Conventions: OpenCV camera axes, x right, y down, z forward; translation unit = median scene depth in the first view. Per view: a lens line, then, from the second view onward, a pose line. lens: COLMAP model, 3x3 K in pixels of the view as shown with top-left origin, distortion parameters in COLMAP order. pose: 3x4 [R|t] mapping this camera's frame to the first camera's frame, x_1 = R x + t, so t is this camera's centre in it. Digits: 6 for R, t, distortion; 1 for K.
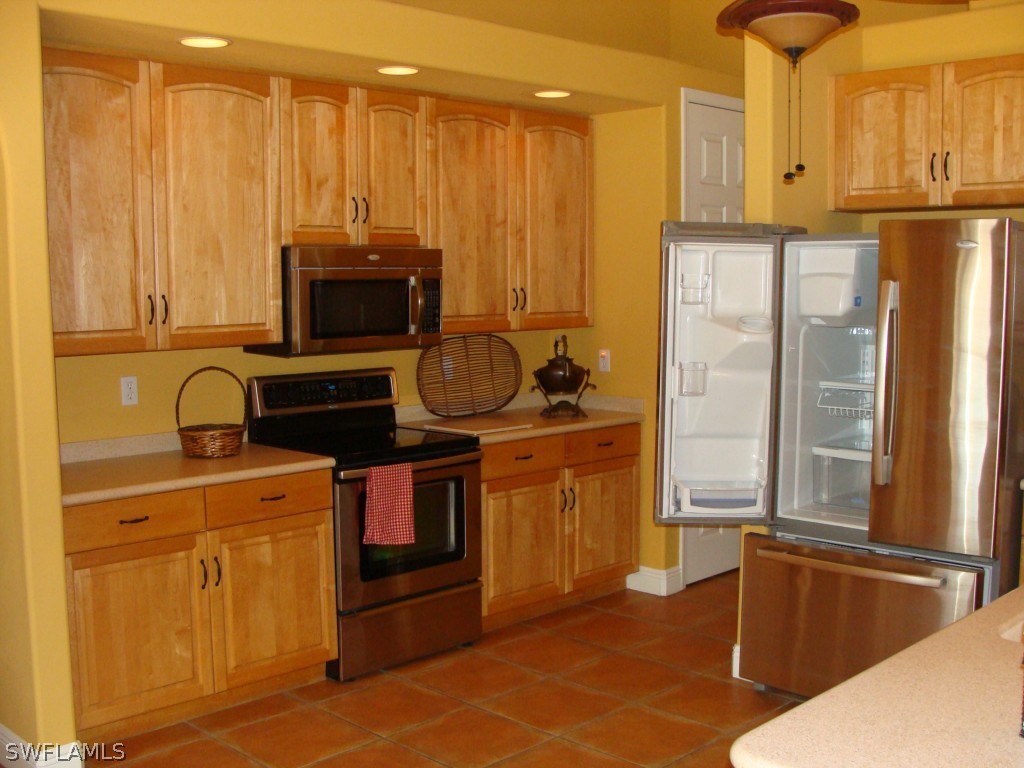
lens RADIAL K [[1183.8, 0, 513.7], [0, 1183.8, 408.3], [0, 0, 1]] dist [-0.206952, 0.260640]
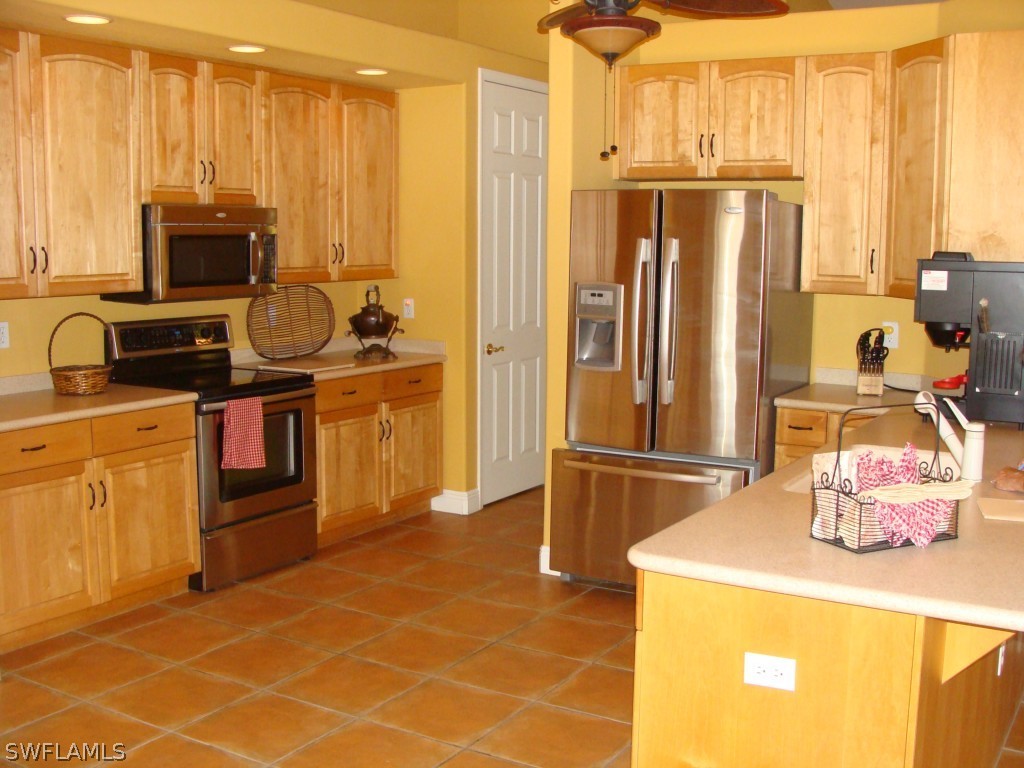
lens RADIAL K [[1183.8, 0, 513.7], [0, 1183.8, 408.3], [0, 0, 1]] dist [-0.206952, 0.260640]
pose [[0.973315, -0.019788, 0.228617, -0.110120], [0.011796, 0.999272, 0.036269, 0.019718], [-0.229168, -0.032605, 0.972841, -0.156070]]
